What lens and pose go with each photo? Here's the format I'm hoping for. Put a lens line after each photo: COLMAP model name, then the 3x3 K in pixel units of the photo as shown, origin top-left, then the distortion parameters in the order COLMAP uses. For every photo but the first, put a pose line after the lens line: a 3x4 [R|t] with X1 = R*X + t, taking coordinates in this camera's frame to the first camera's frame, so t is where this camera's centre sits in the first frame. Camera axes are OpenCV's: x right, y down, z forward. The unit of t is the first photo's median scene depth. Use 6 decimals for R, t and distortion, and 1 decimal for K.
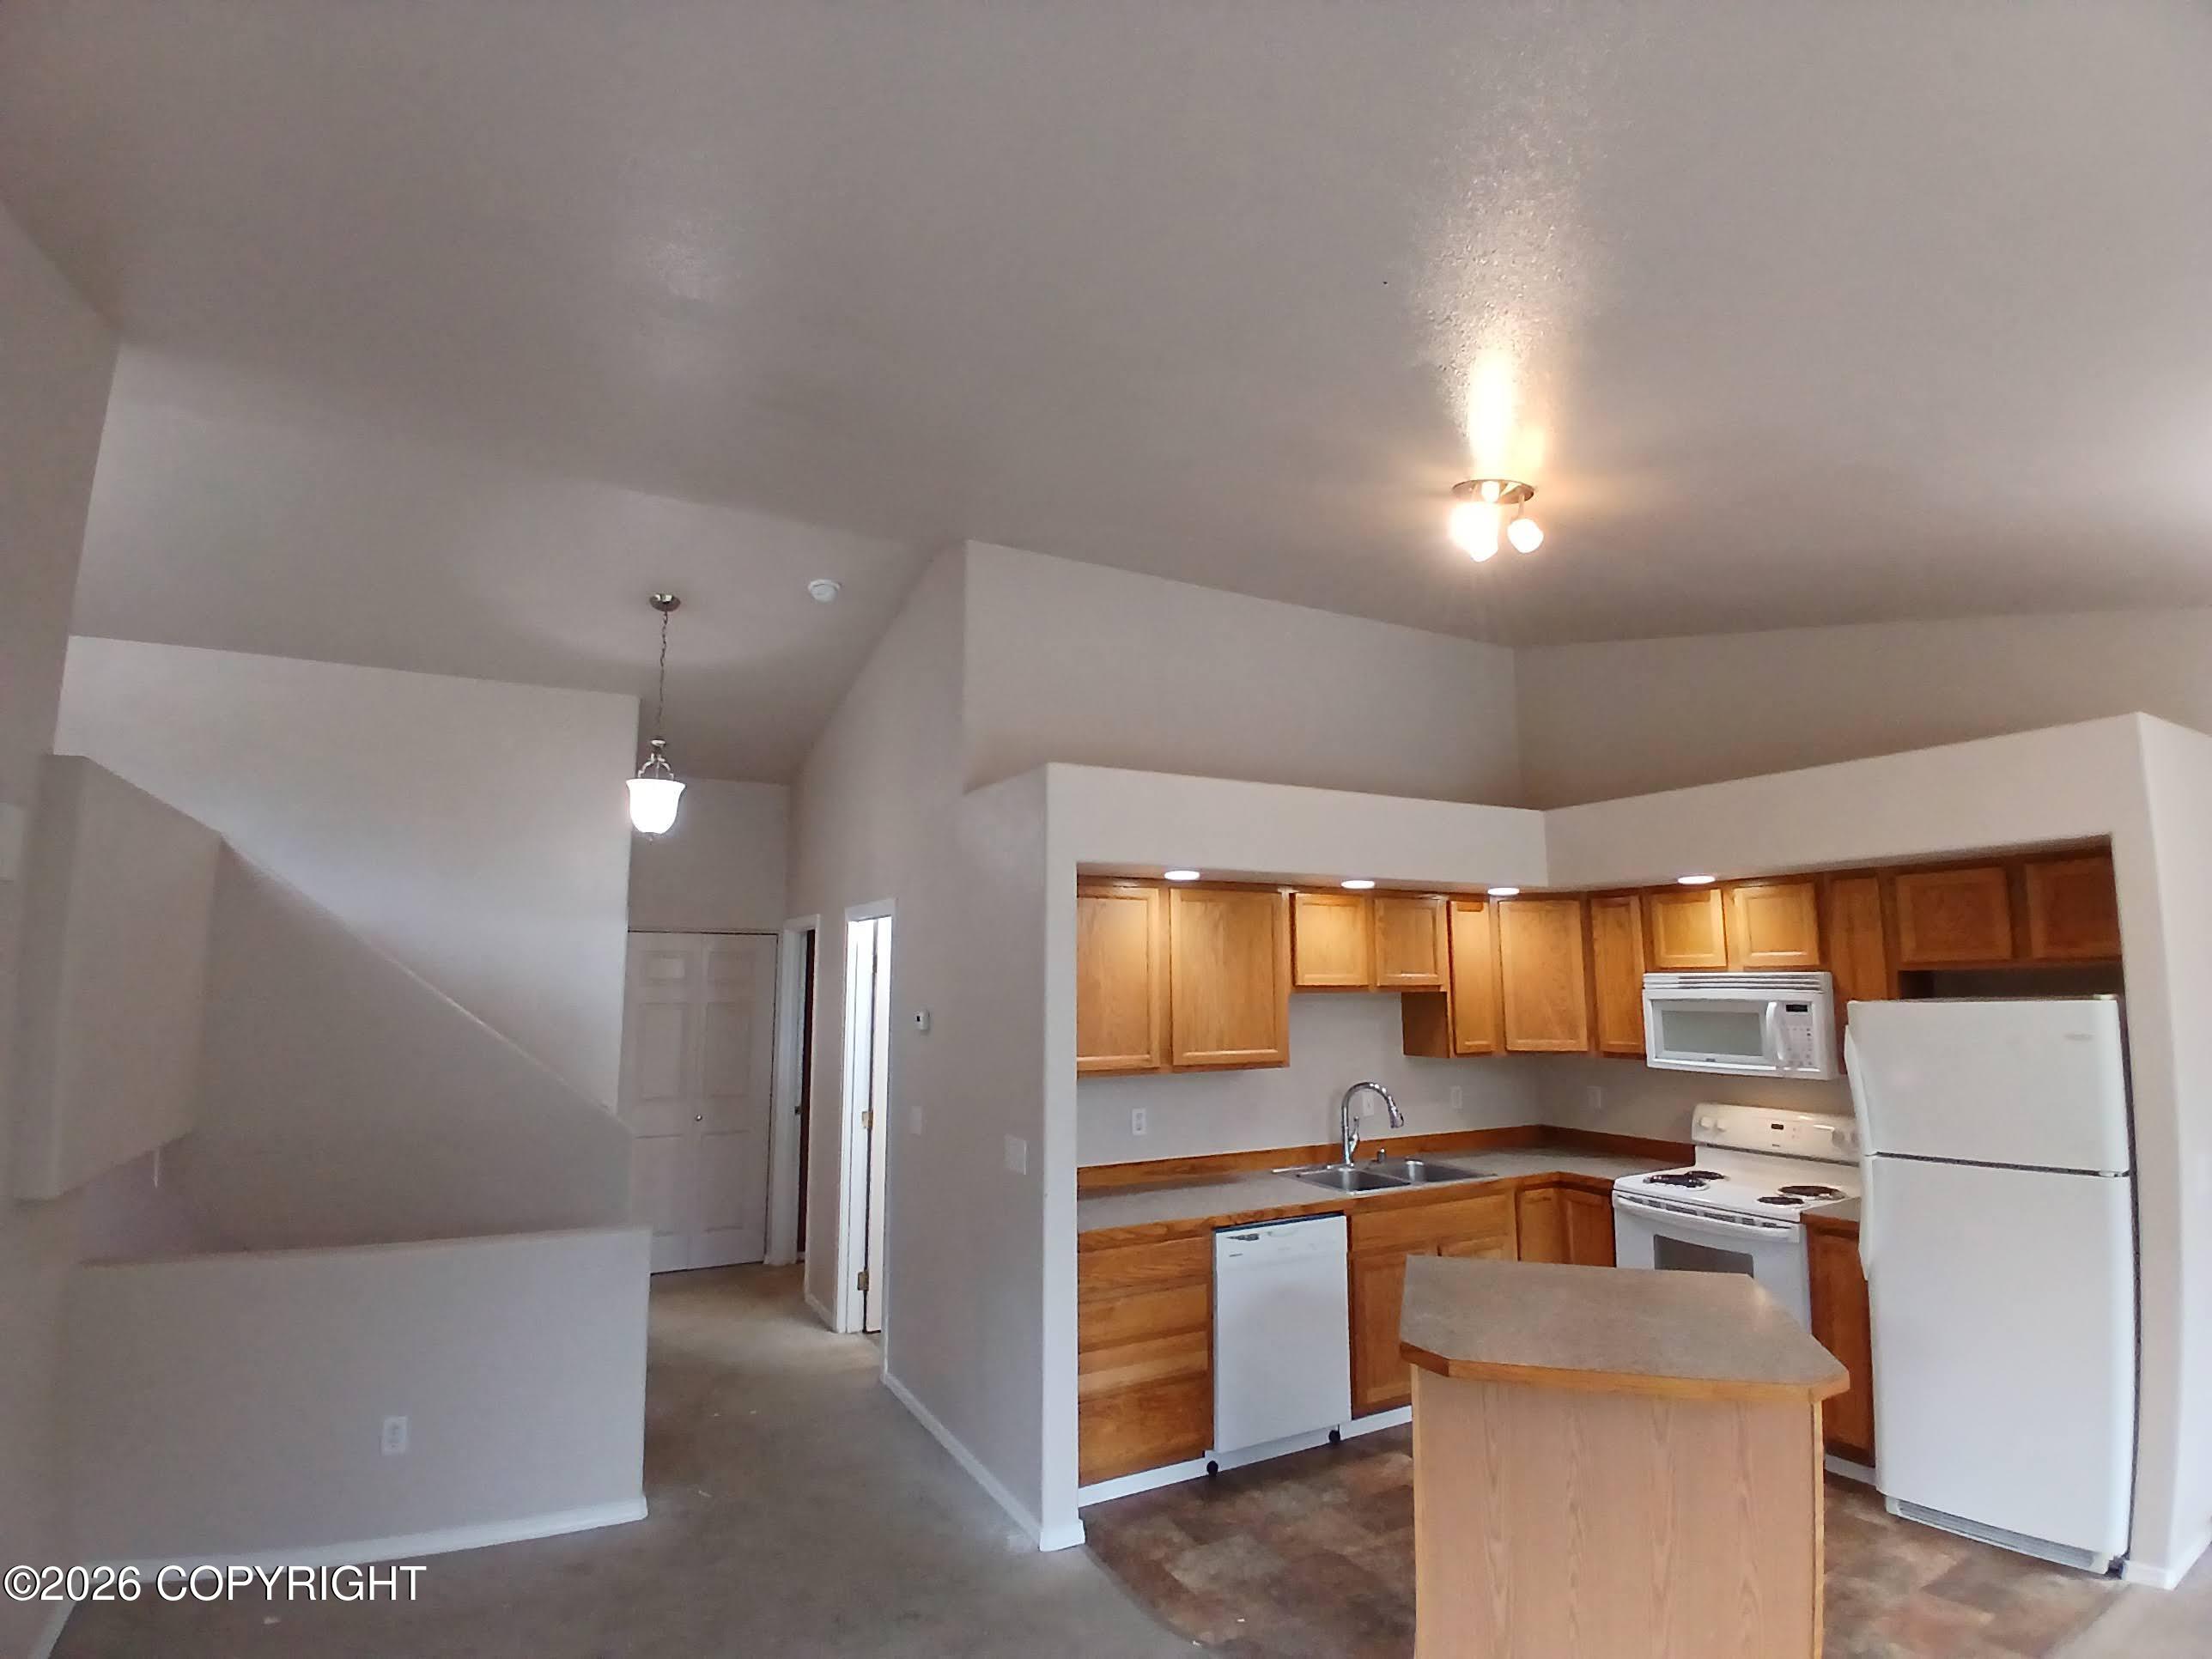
lens RADIAL K [[1091.6, 0, 1108.6], [0, 1091.6, 827.3], [0, 0, 1]] dist [-0.013556, -0.018193]
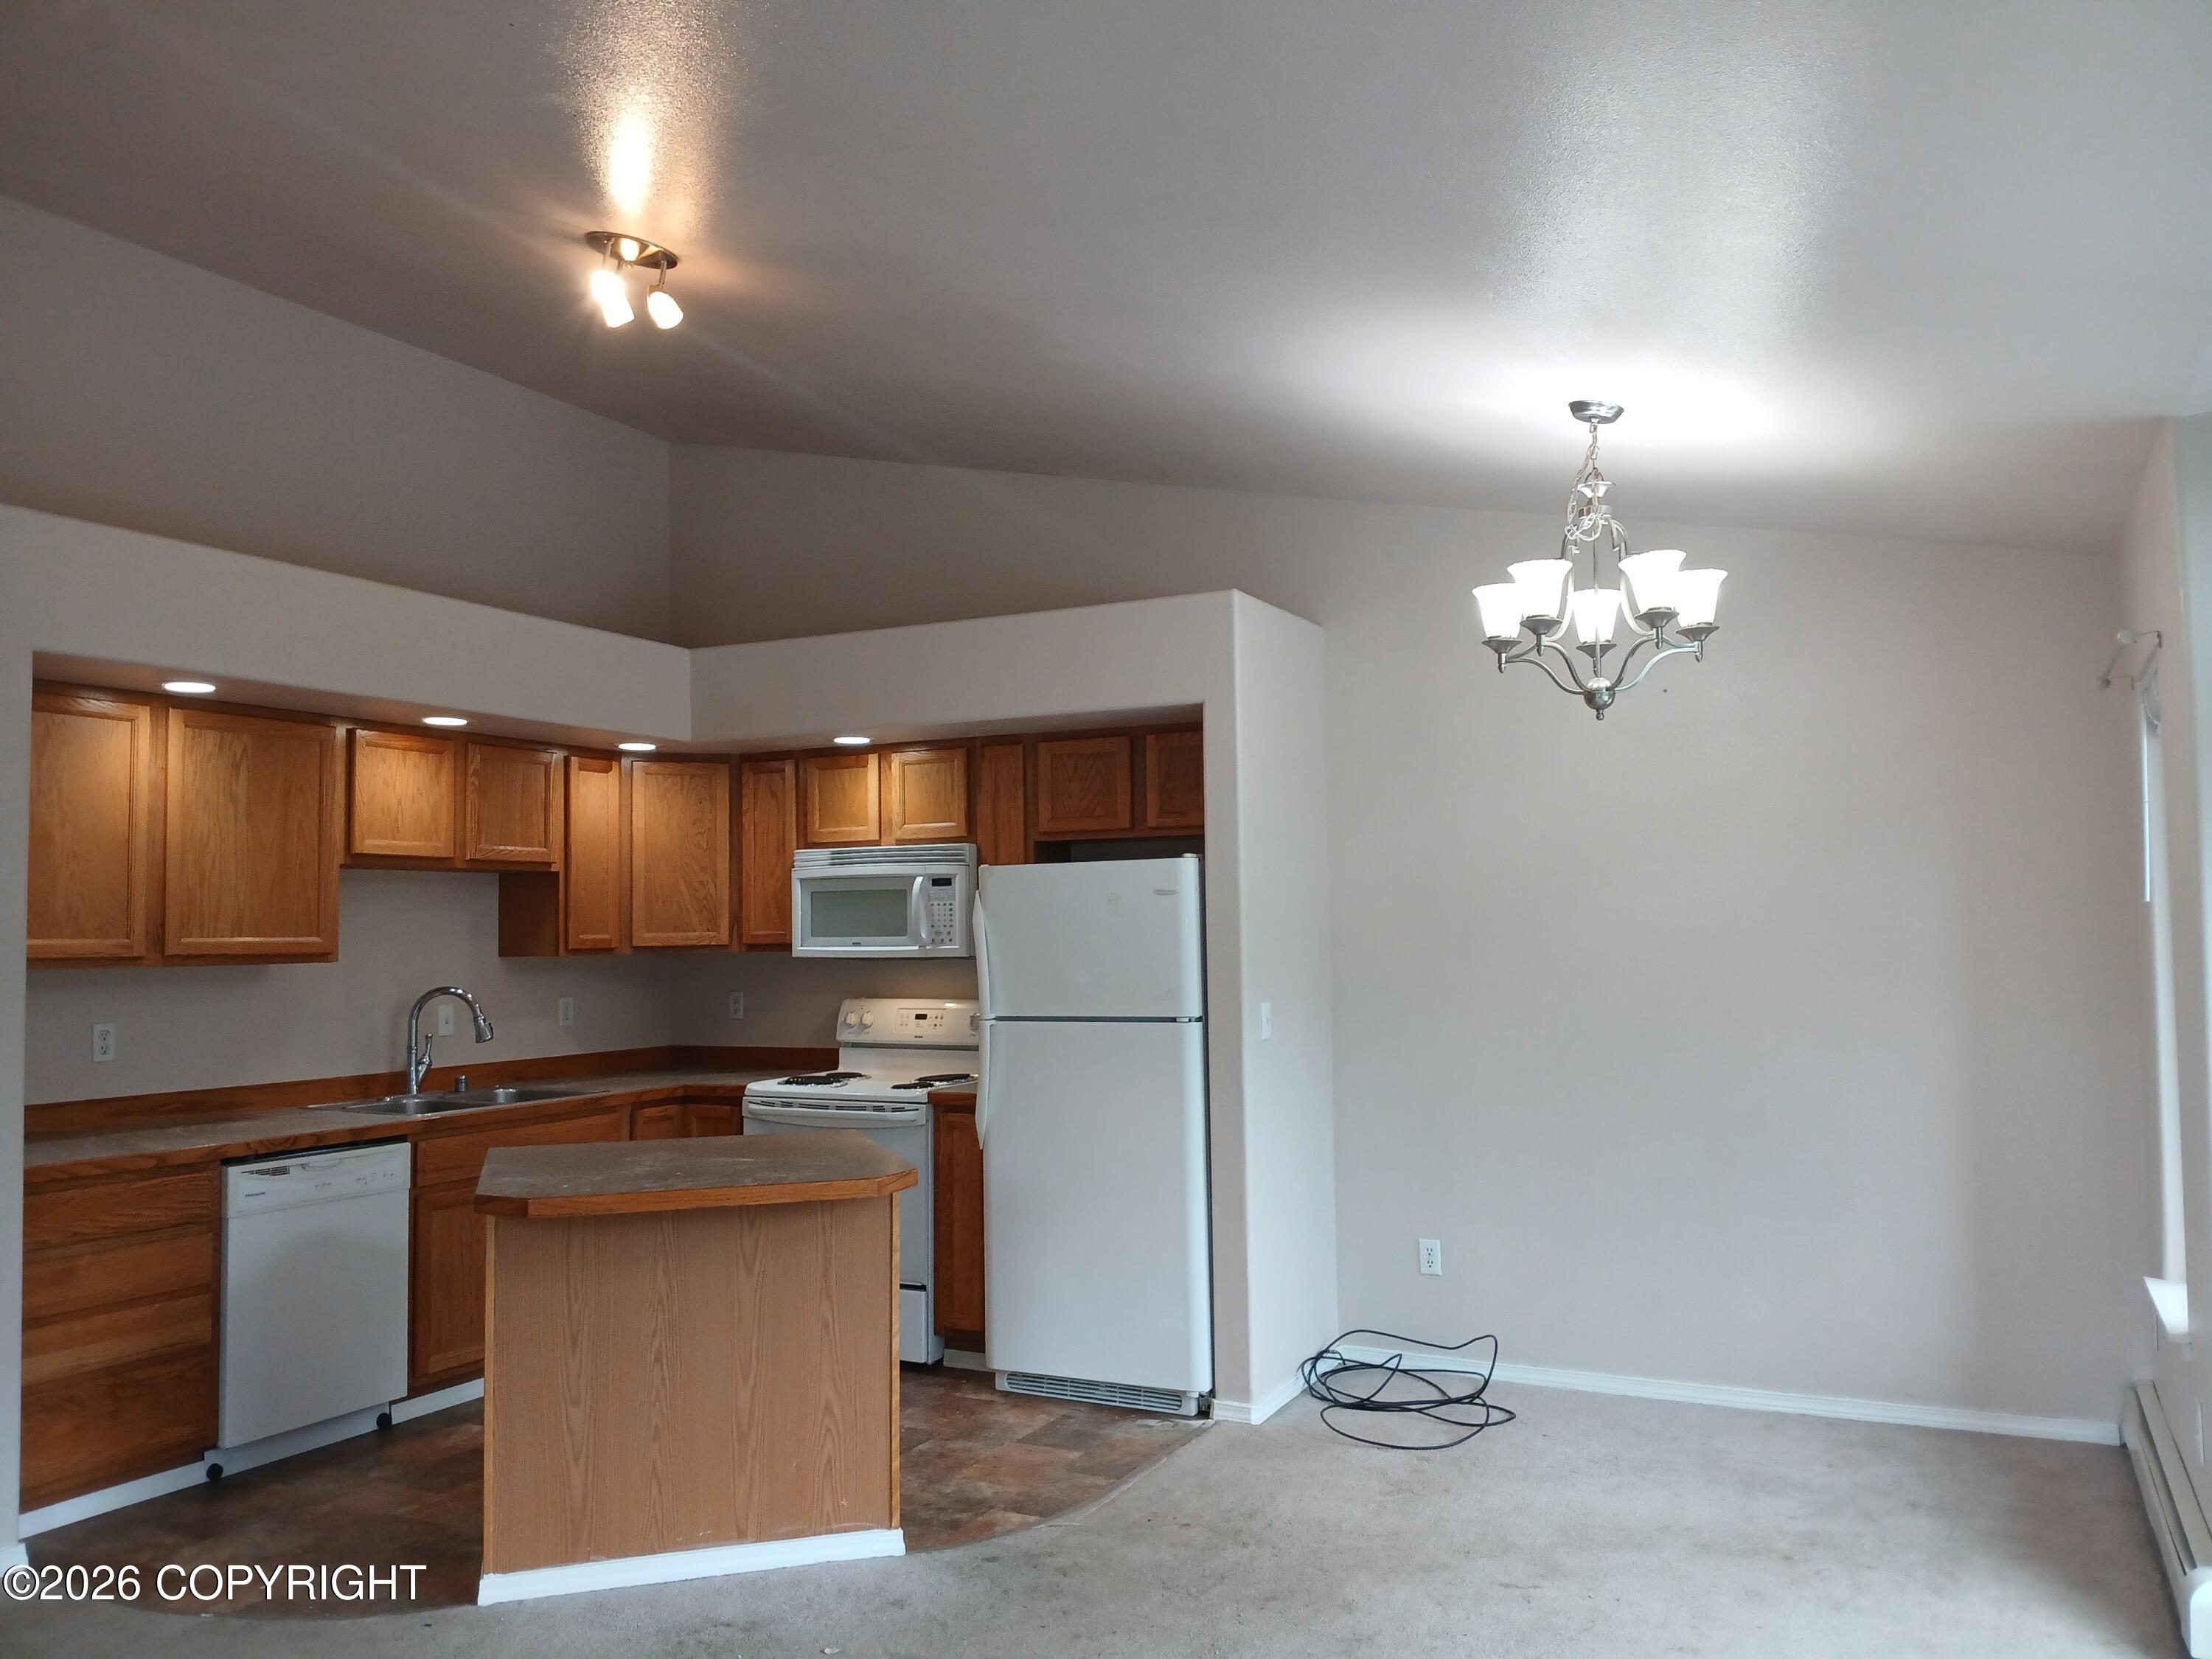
lens RADIAL K [[1679.5, 0, 1101.1], [0, 1679.5, 831.7], [0, 0, 1]] dist [0.053180, -0.114857]
pose [[0.825994, 0.025681, 0.563093, -0.059337], [-0.067006, 0.996352, 0.052849, 0.038626], [-0.559682, -0.081384, 0.824702, -0.250360]]
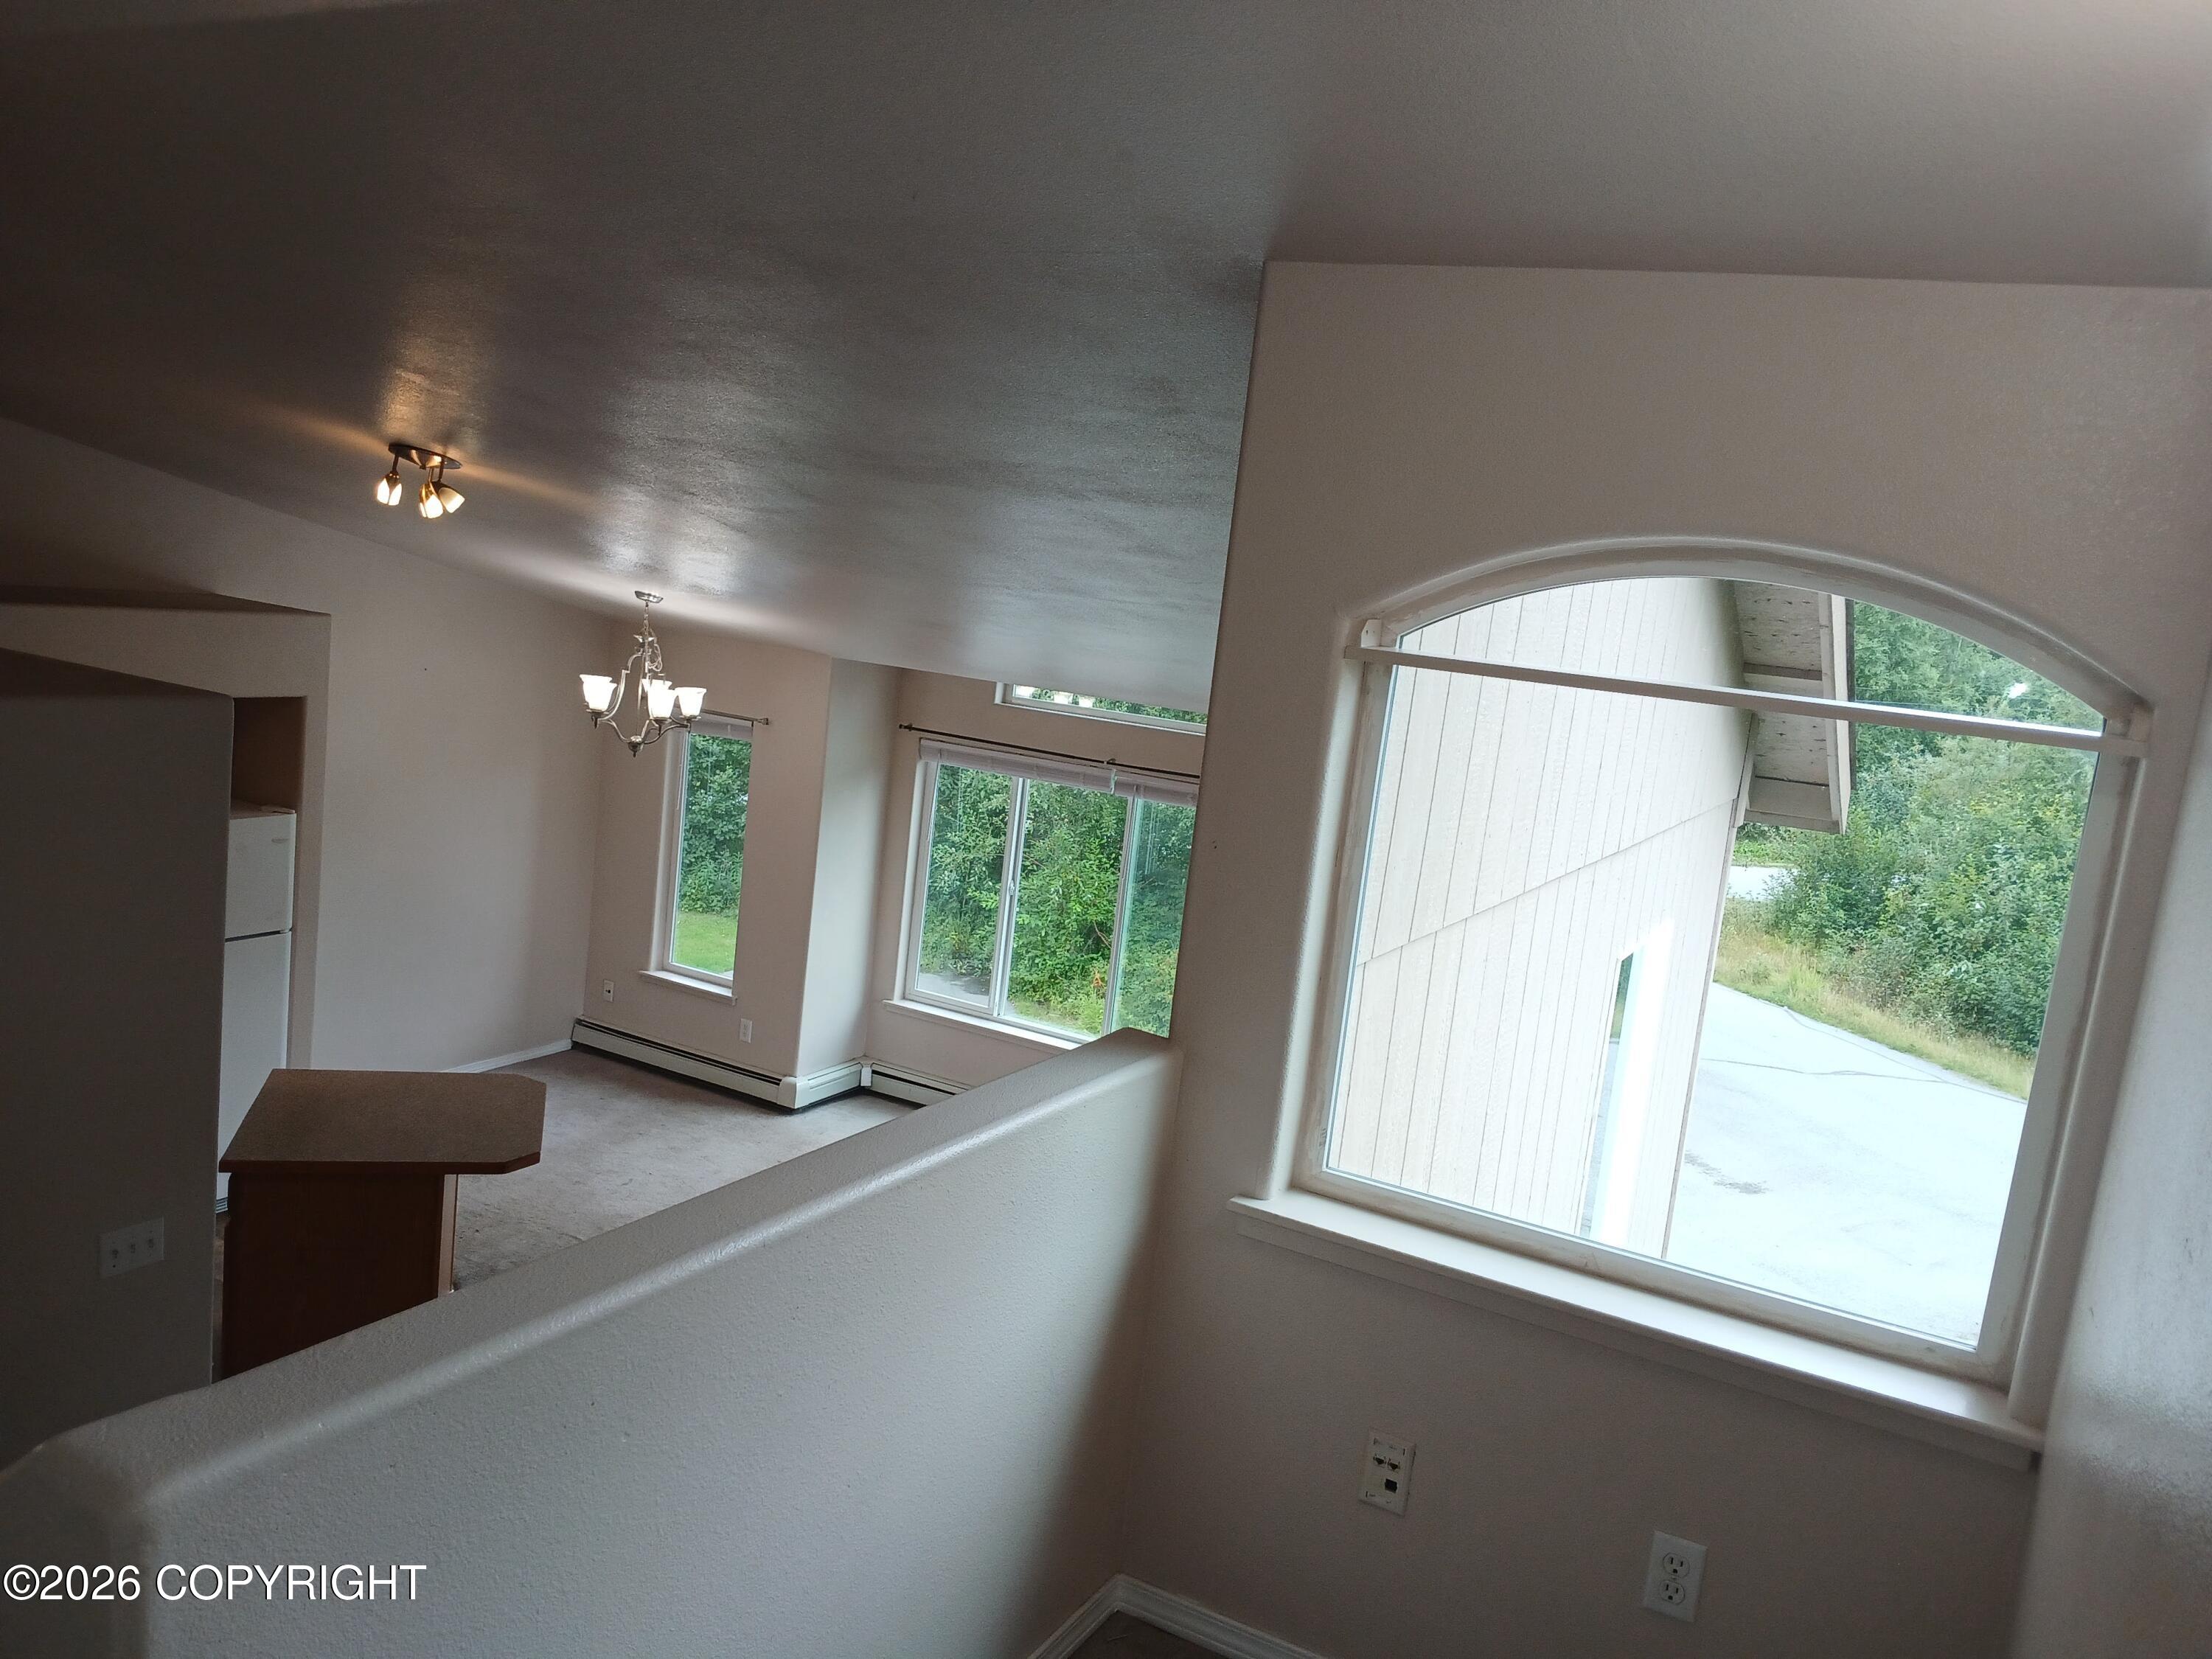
lens RADIAL K [[1679.5, 0, 1106.5], [0, 1679.5, 817.7], [0, 0, 1]] dist [0.053180, -0.114857]
pose [[-0.544823, -0.177785, 0.819488, -1.098878], [-0.226300, 0.972179, 0.060459, -0.157012], [-0.807438, -0.152511, -0.569898, 1.001559]]
